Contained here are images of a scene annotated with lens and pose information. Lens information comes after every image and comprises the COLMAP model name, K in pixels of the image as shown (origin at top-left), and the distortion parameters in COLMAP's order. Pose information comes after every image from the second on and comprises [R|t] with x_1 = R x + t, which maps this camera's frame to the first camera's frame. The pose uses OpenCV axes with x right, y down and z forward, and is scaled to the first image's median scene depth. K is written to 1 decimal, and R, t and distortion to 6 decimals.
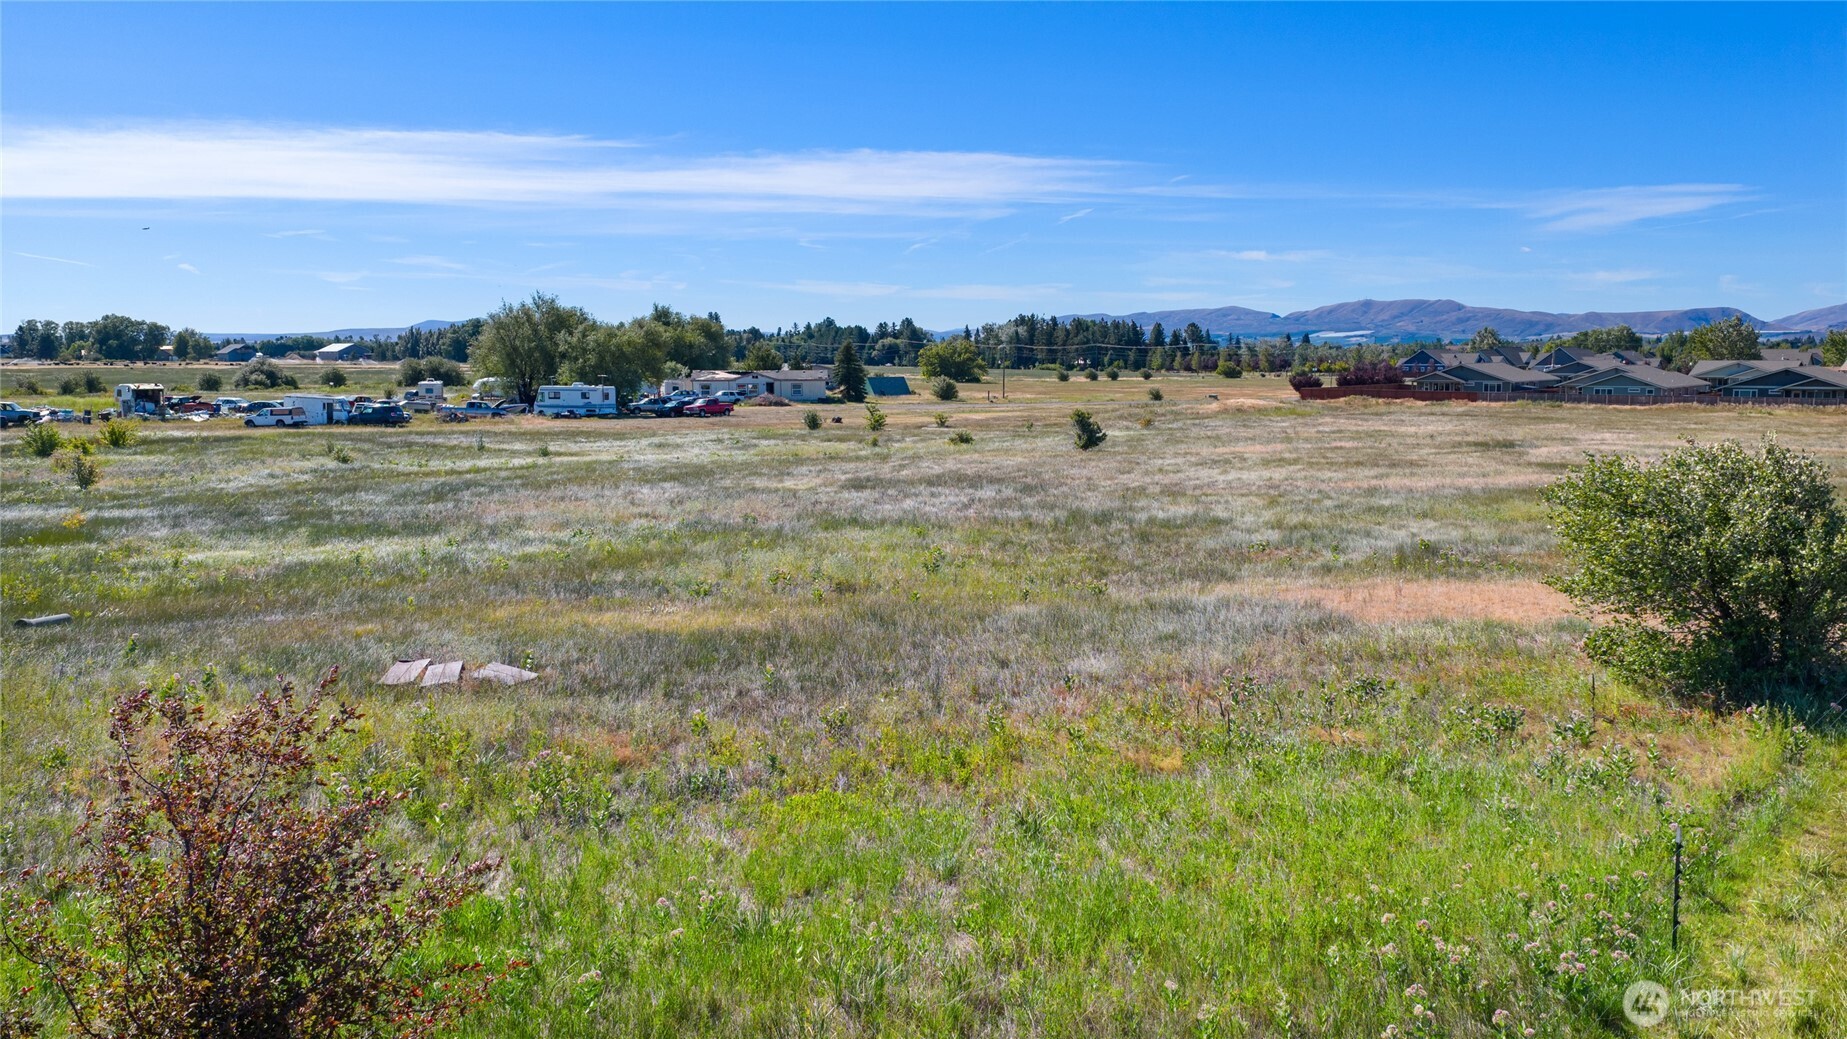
lens RADIAL K [[1493.3, 0, 927.0], [0, 1493.3, 536.3], [0, 0, 1]] dist [0.048059, -0.076447]
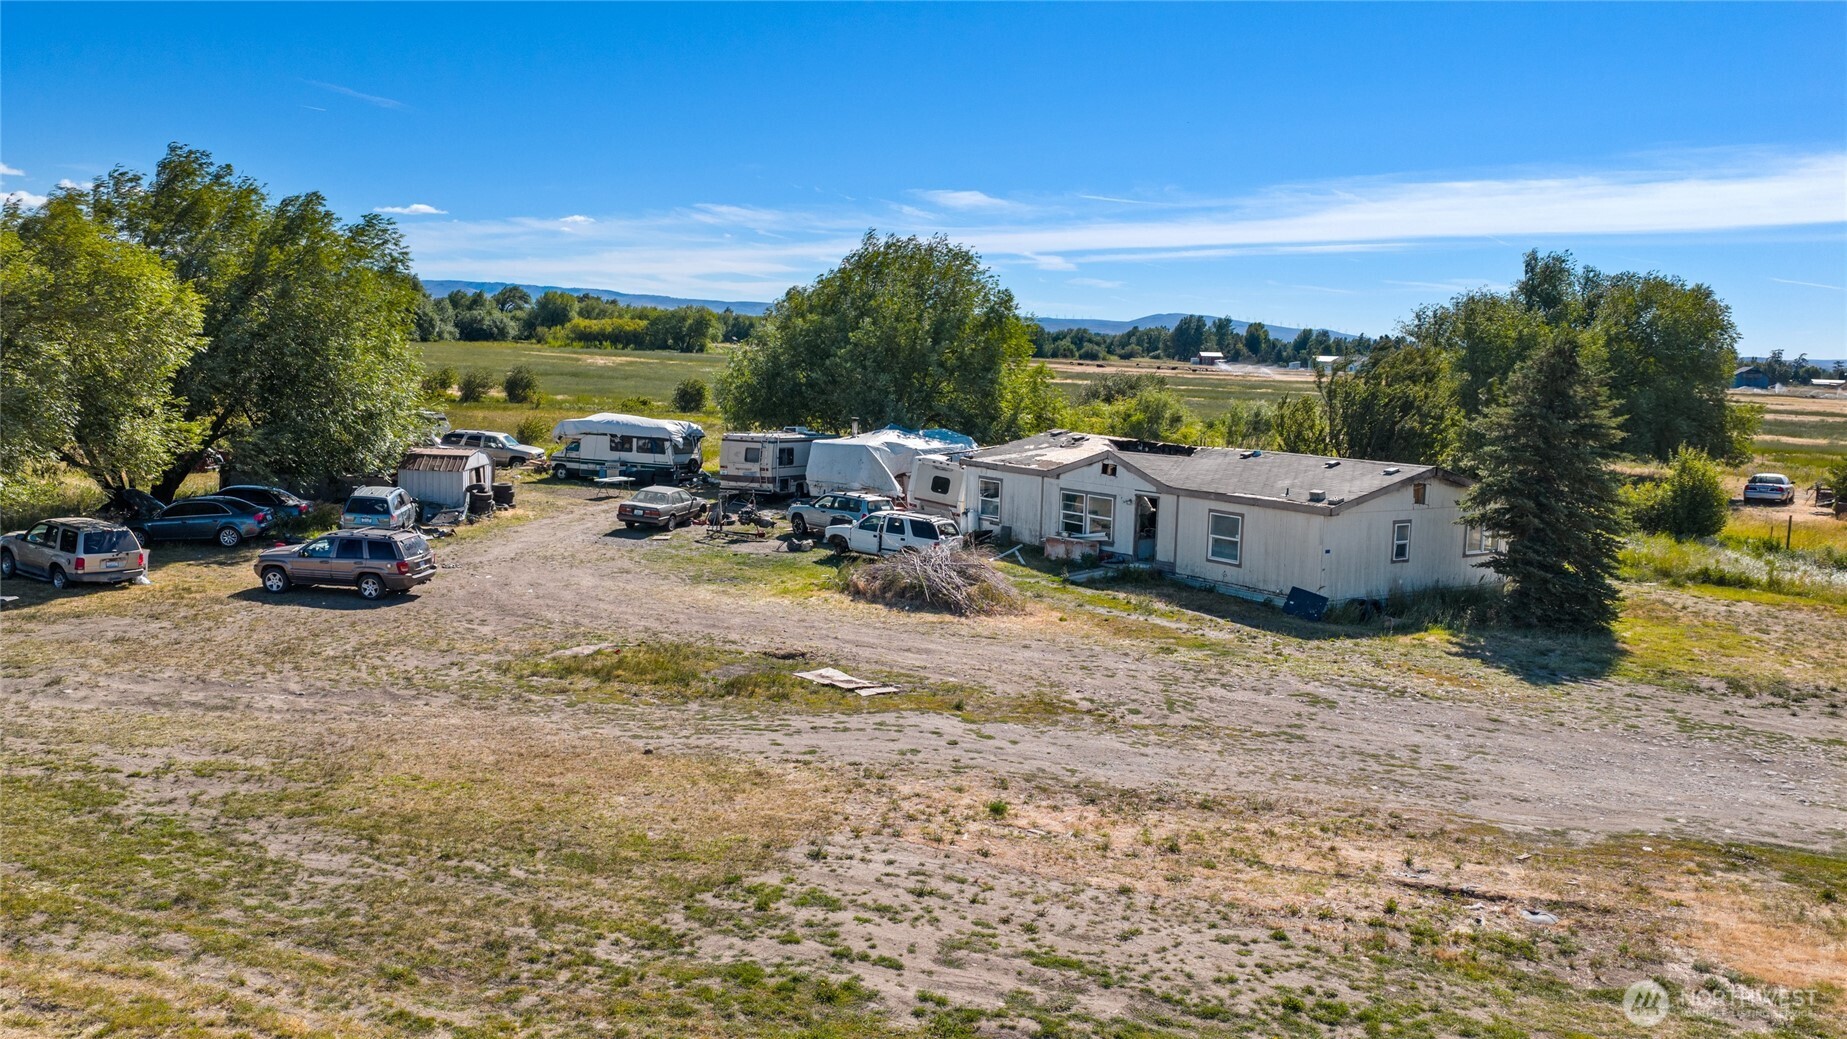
lens RADIAL K [[1493.3, 0, 934.4], [0, 1493.3, 506.1], [0, 0, 1]] dist [0.048059, -0.076447]
pose [[0.505161, 0.112267, -0.855692, 0.018128], [-0.143200, 0.988662, 0.045175, -0.021510], [0.851062, 0.099714, 0.515510, 0.168161]]
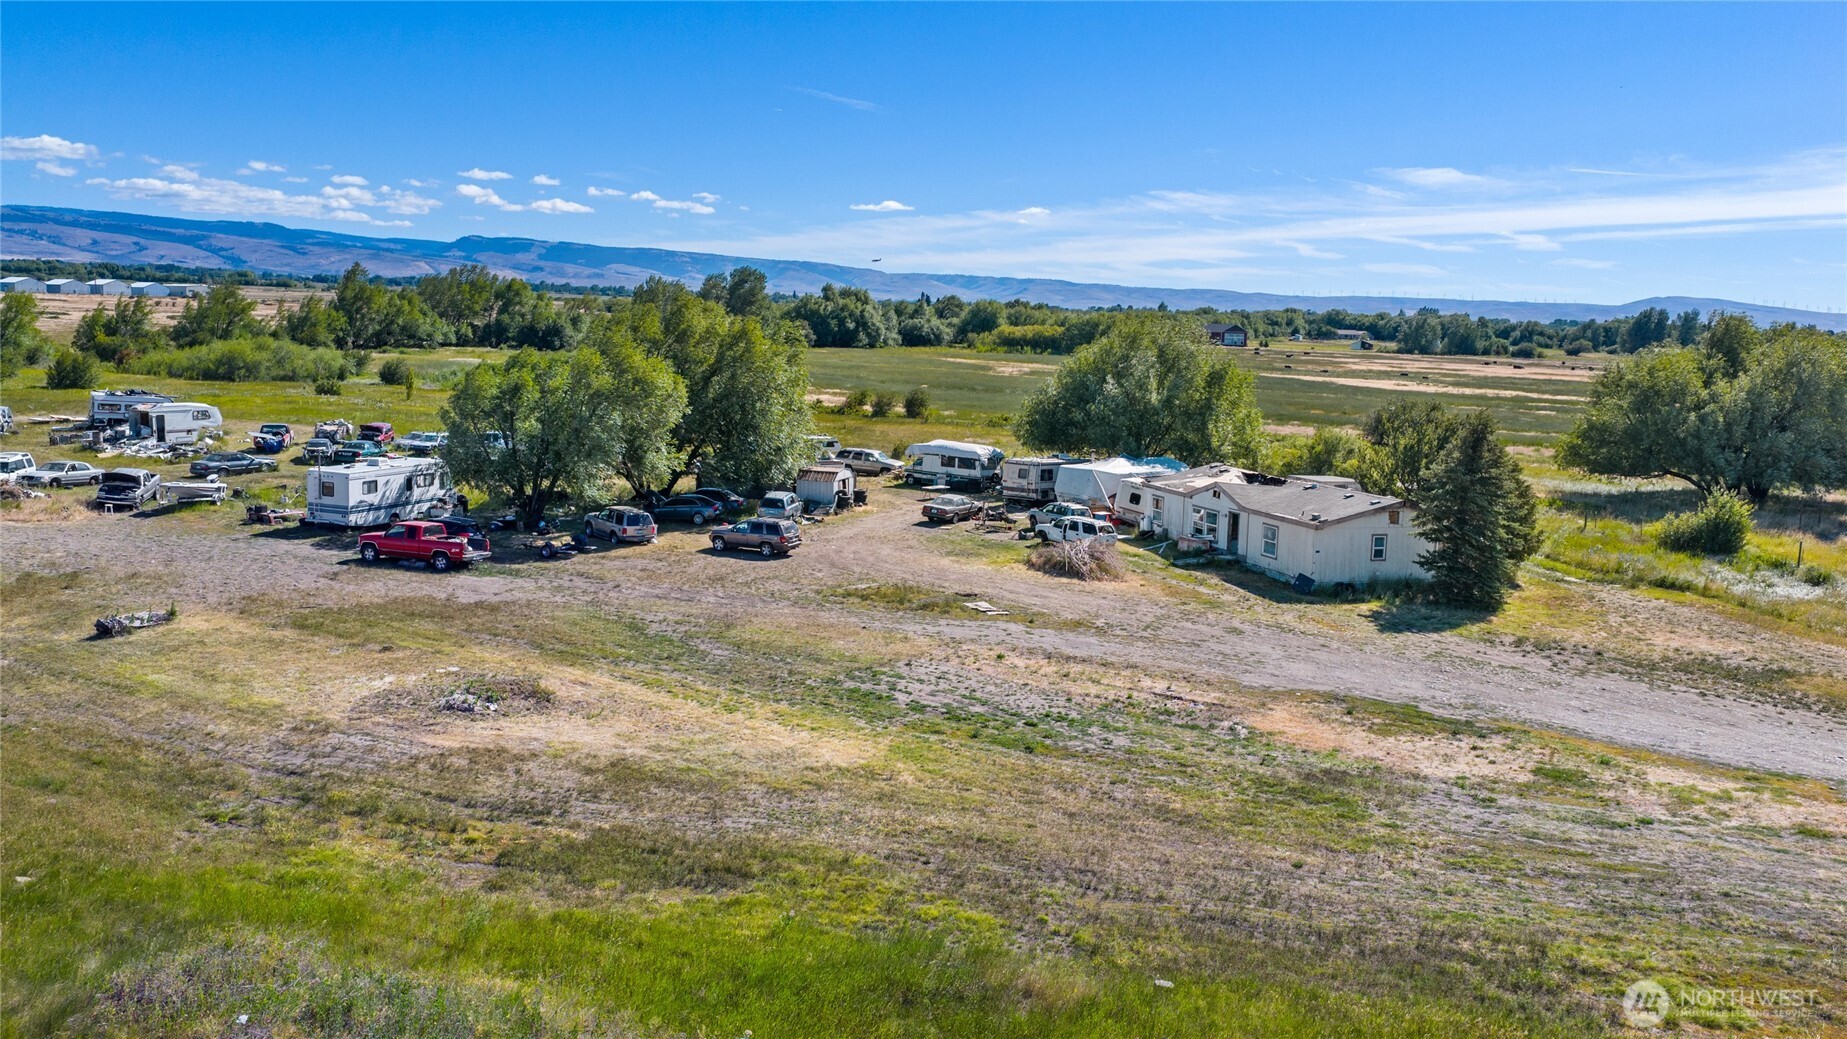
lens RADIAL K [[1493.3, 0, 934.7], [0, 1493.3, 530.2], [0, 0, 1]] dist [0.048059, -0.076447]
pose [[0.231396, 0.146223, -0.961808, 0.050176], [-0.153113, 0.981793, 0.112425, -0.026040], [0.960735, 0.121250, 0.249572, 0.165670]]
